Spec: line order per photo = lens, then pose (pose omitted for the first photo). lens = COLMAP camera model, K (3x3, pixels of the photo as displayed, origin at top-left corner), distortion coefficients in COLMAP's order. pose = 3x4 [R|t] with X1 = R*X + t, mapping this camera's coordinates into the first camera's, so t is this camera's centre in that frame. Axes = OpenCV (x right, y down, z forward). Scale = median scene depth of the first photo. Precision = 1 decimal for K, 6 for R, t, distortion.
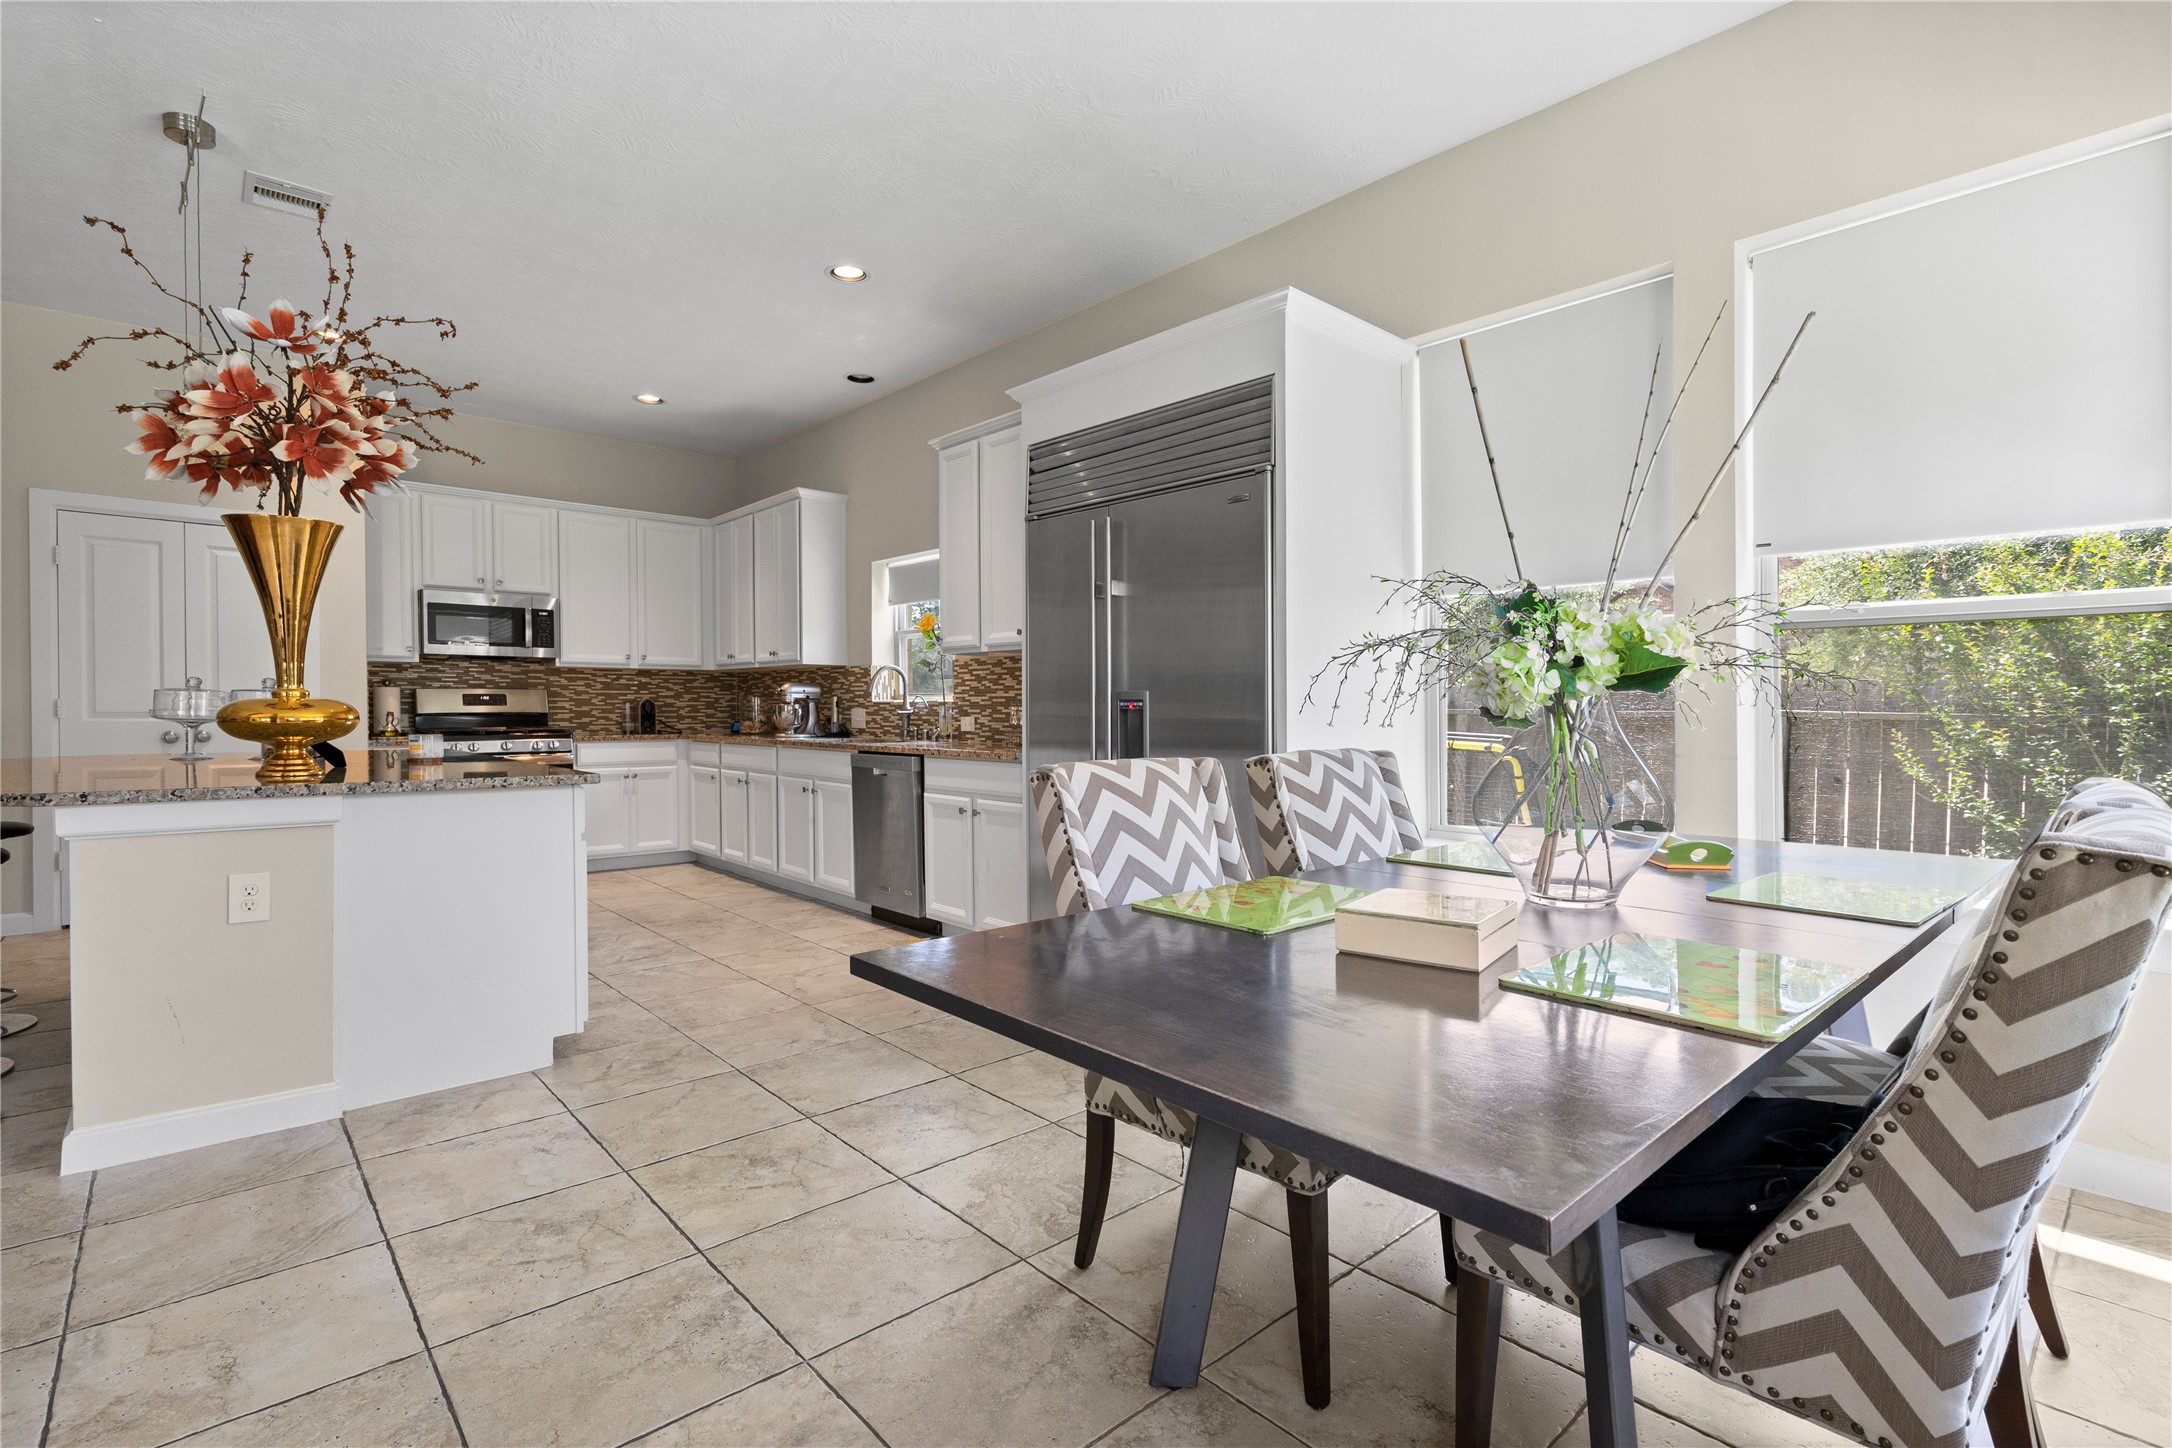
lens RADIAL K [[1004.9, 0, 1104.9], [0, 1004.9, 703.3], [0, 0, 1]] dist [-0.004130, 0.001402]
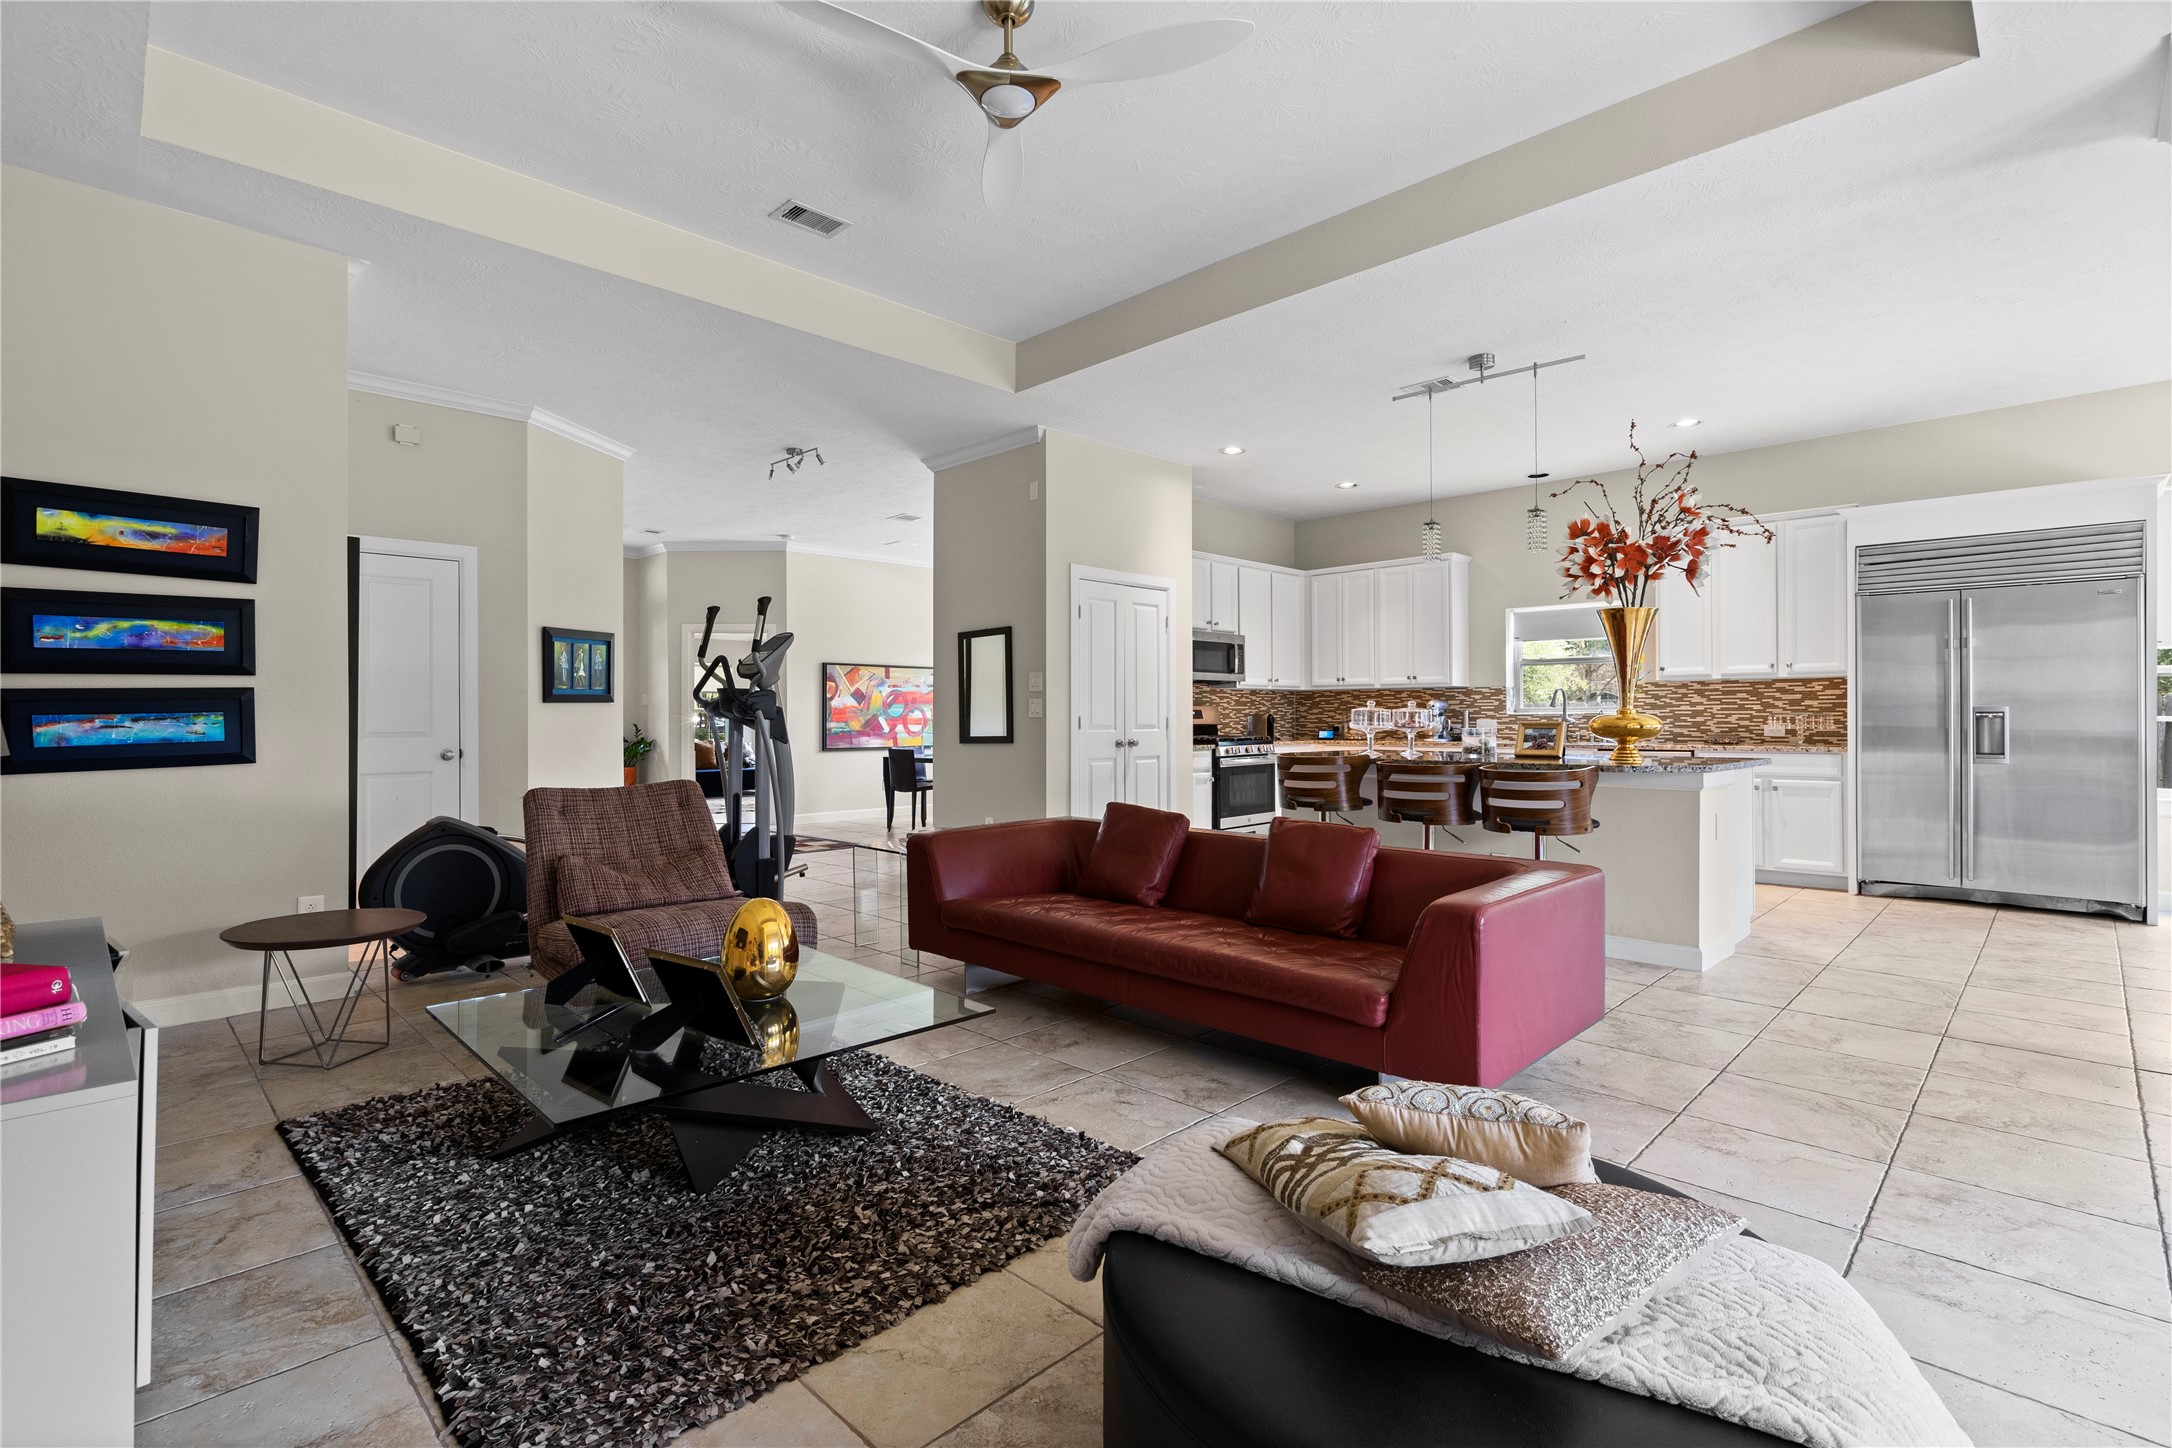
lens RADIAL K [[1004.9, 0, 1087.0], [0, 1004.9, 711.2], [0, 0, 1]] dist [-0.004130, 0.001402]
pose [[0.998923, -0.005722, 0.046045, -0.960091], [0.005867, 0.999978, -0.003029, -0.004974], [-0.046027, 0.003295, 0.998935, -0.340818]]
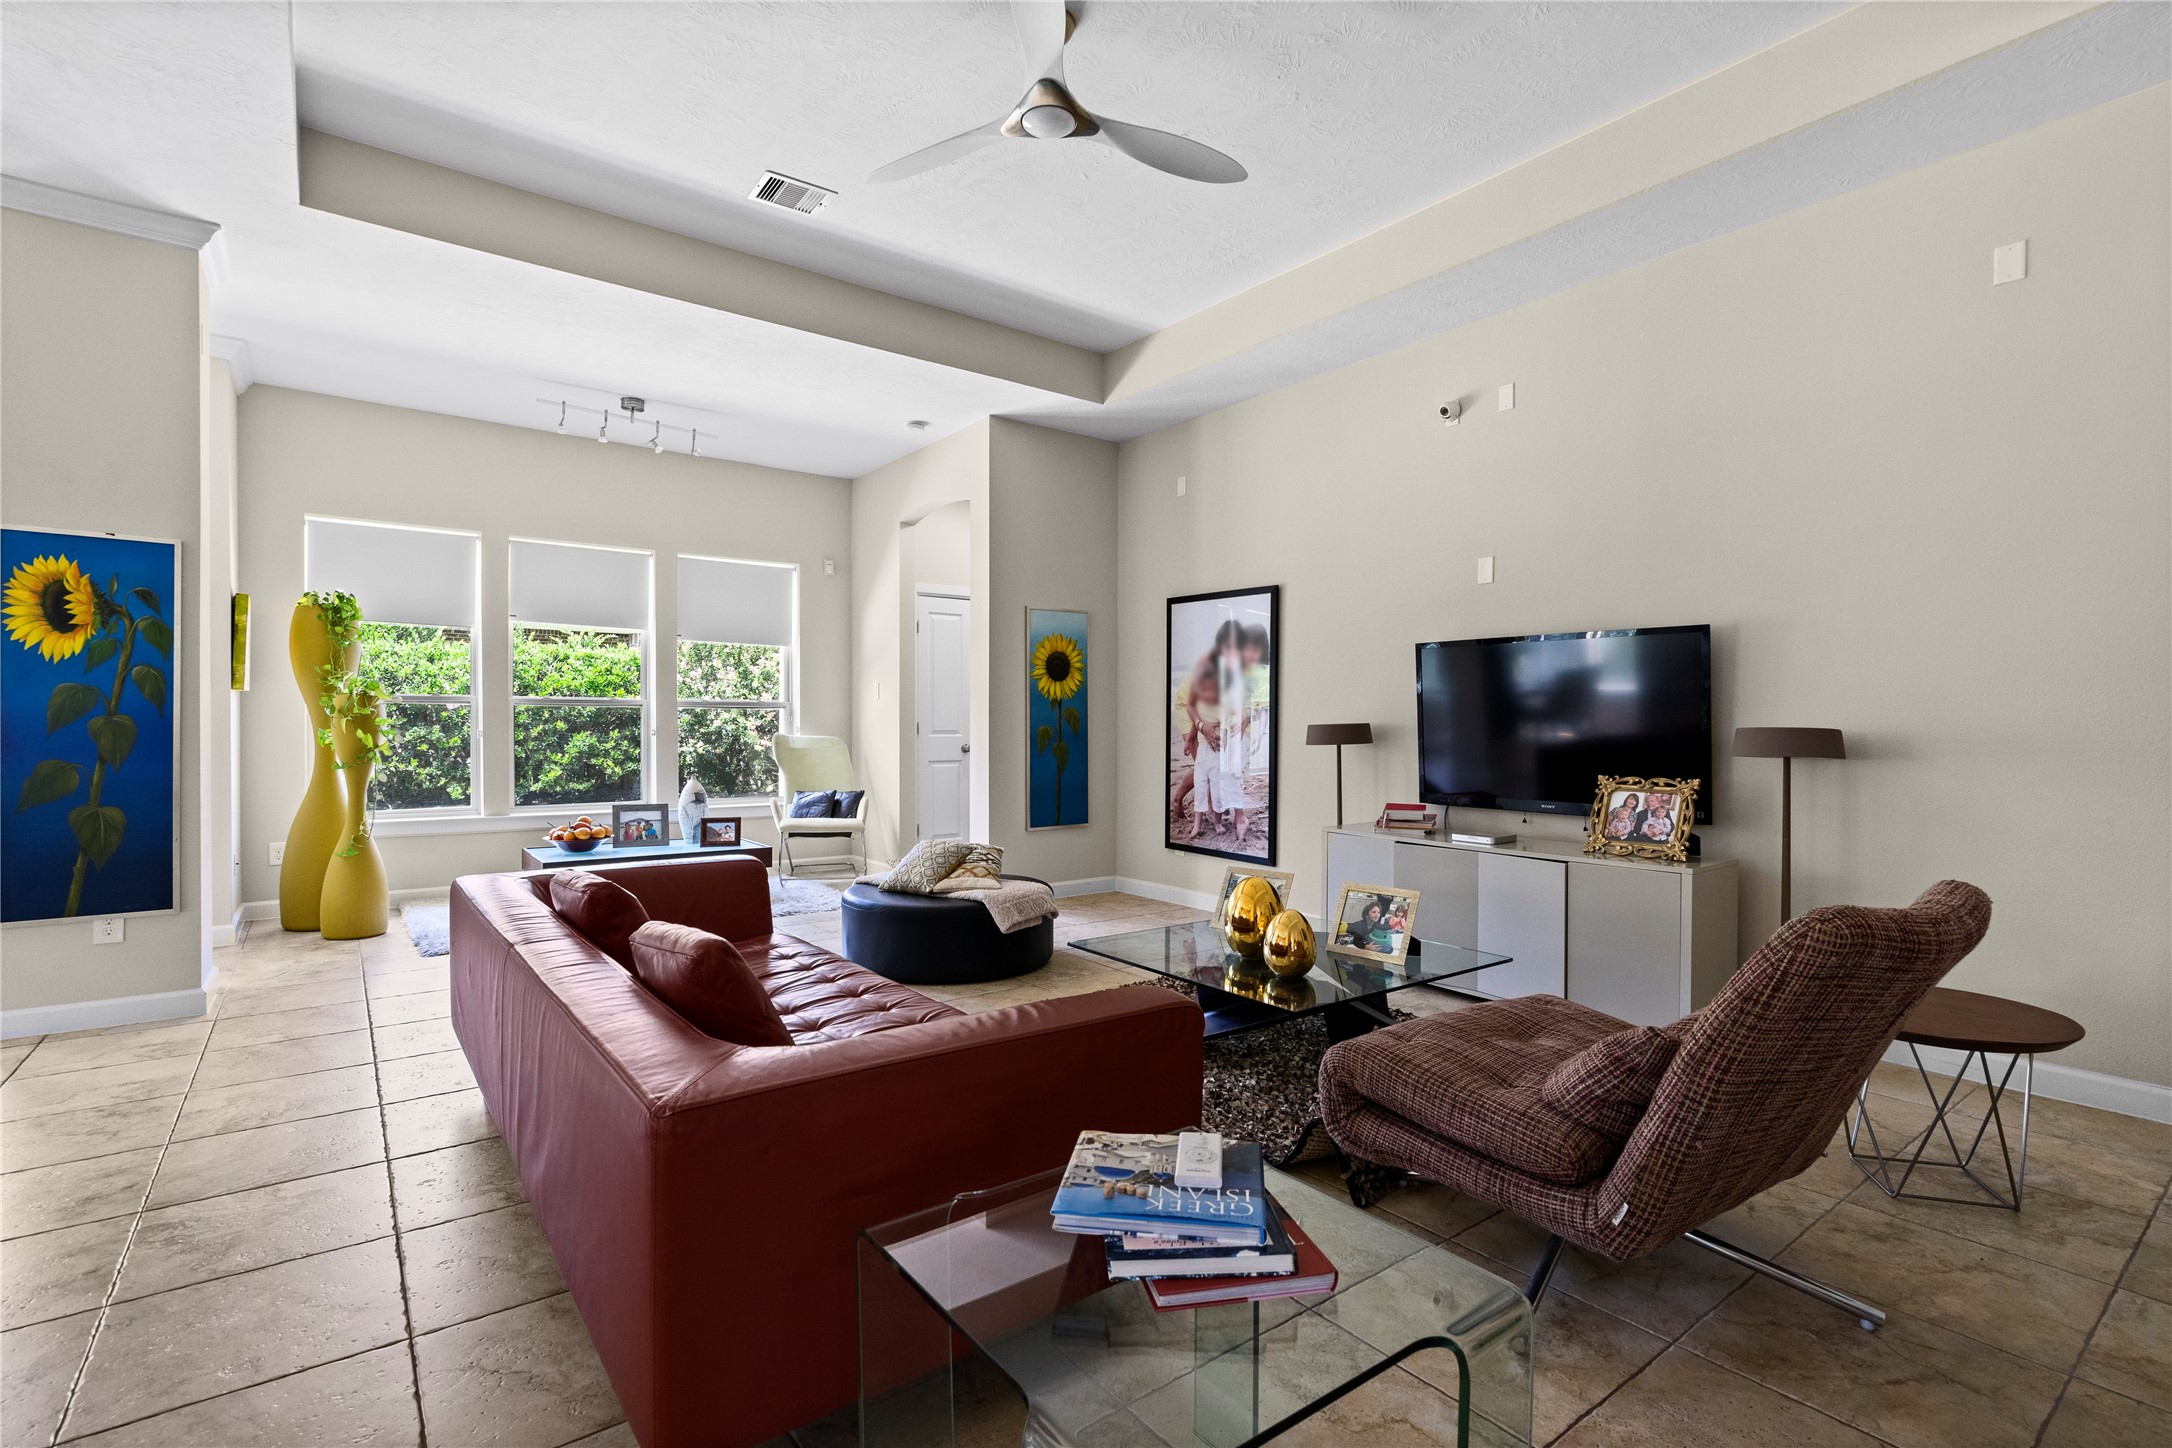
lens RADIAL K [[1004.9, 0, 1070.2], [0, 1004.9, 732.1], [0, 0, 1]] dist [-0.004130, 0.001402]
pose [[-0.993414, -0.009128, 0.114215, -1.053918], [-0.008274, 0.999934, 0.007946, -0.005651], [-0.114280, 0.006948, -0.993424, 0.754122]]
